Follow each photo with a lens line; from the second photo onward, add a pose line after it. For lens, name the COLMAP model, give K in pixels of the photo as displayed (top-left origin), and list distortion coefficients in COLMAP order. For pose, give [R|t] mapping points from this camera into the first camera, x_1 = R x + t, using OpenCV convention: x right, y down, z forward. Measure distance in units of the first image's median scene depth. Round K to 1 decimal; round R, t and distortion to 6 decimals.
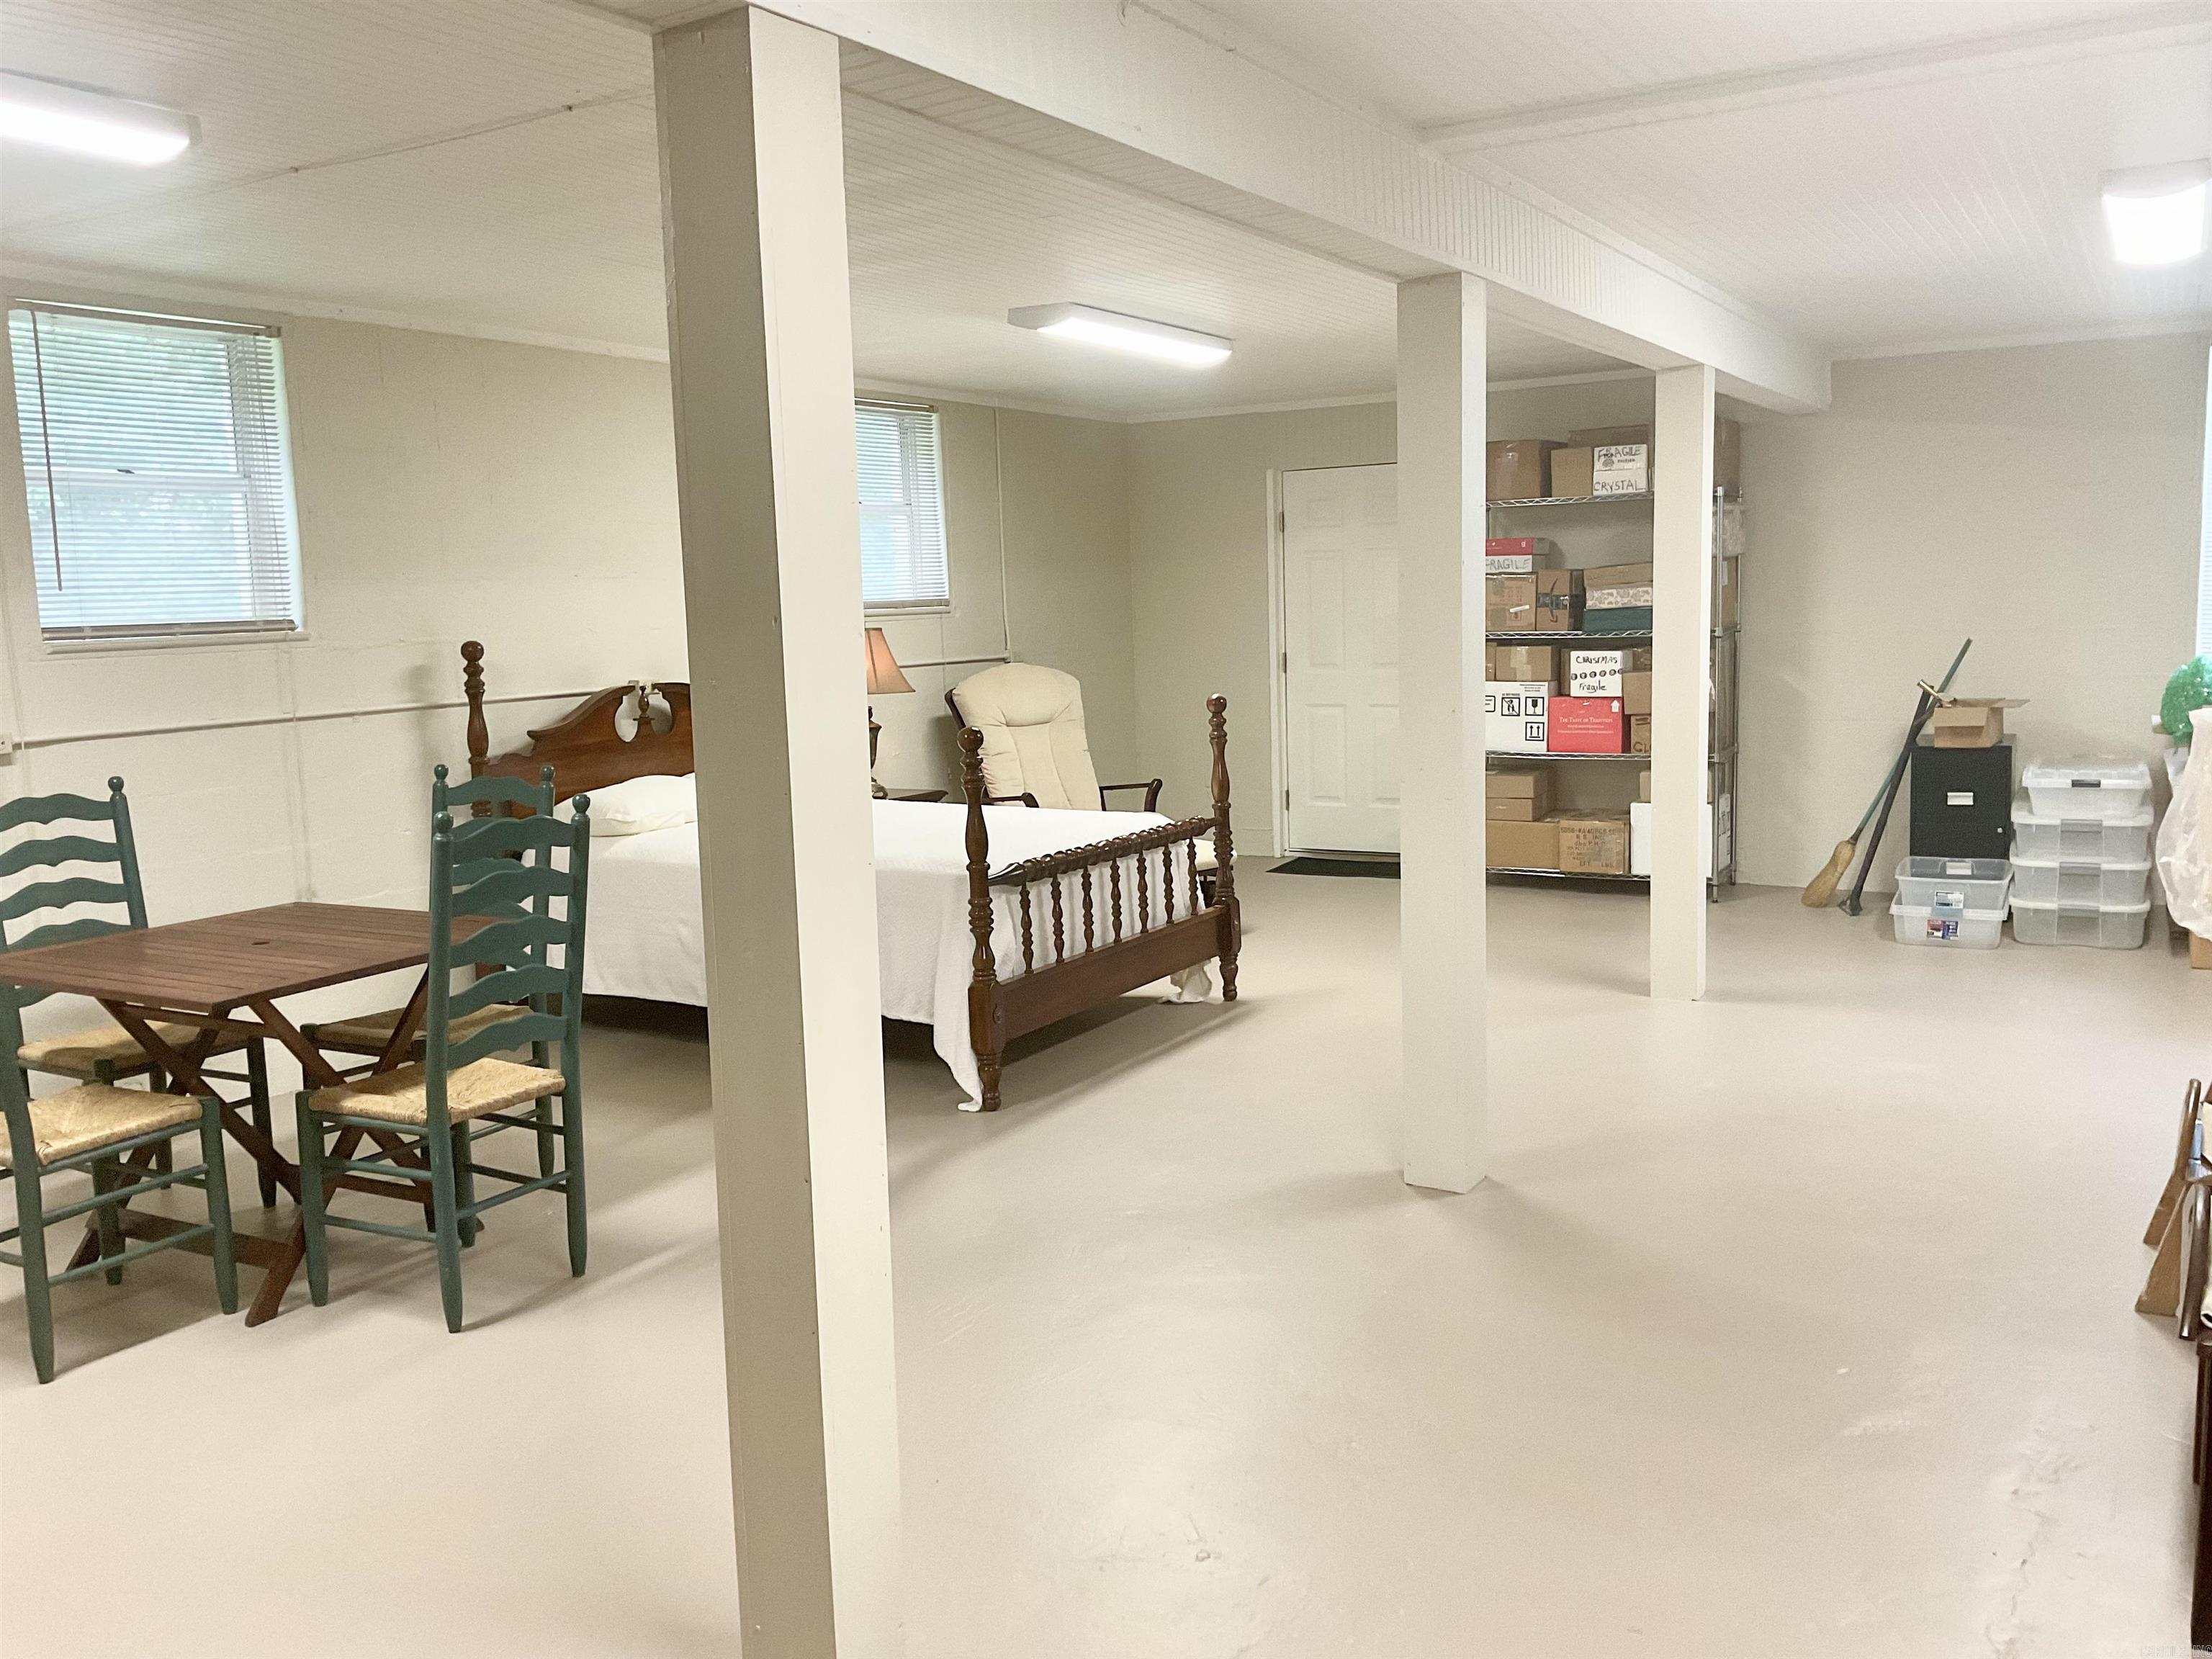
lens RADIAL K [[1787.4, 0, 1106.0], [0, 1787.4, 829.5], [0, 0, 1]] dist [-0.133113, 0.000914]
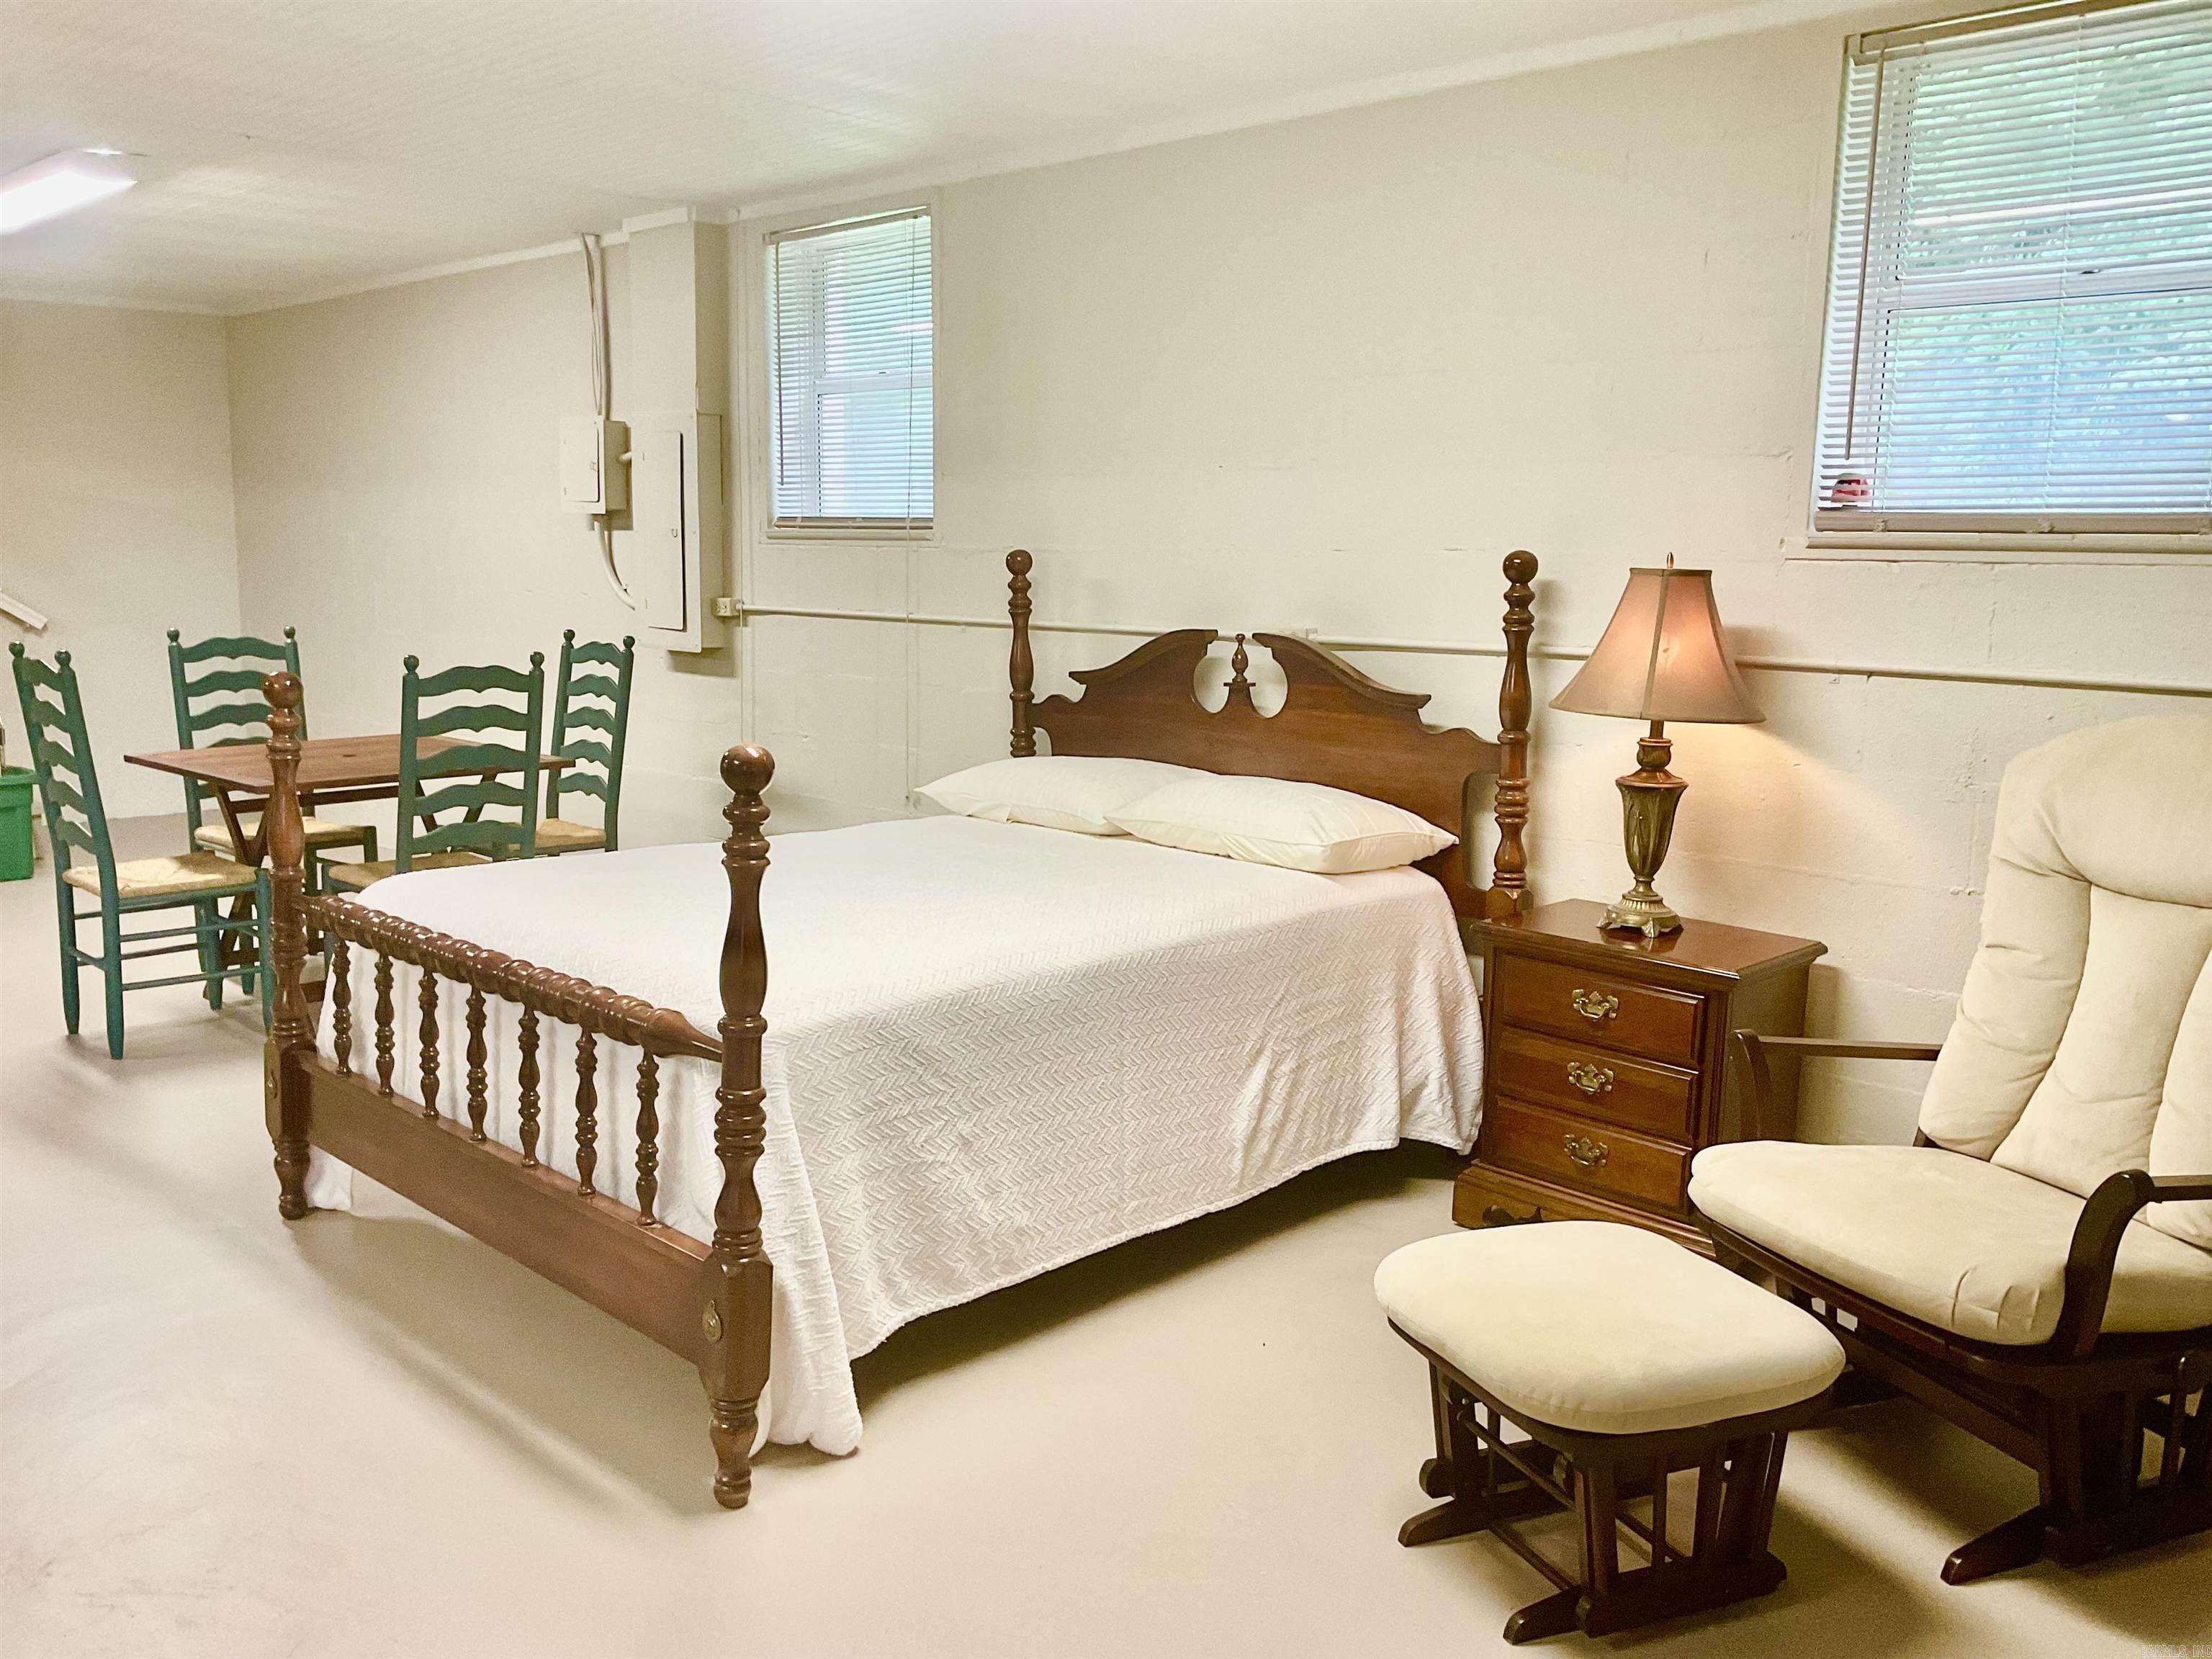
lens RADIAL K [[1787.4, 0, 1106.0], [0, 1787.4, 829.5], [0, 0, 1]] dist [-0.133113, 0.000914]
pose [[-0.238521, 0.193572, -0.951650, 0.438296], [-0.112727, 0.967791, 0.225109, -0.172433], [0.964573, 0.160970, -0.209018, 1.232171]]
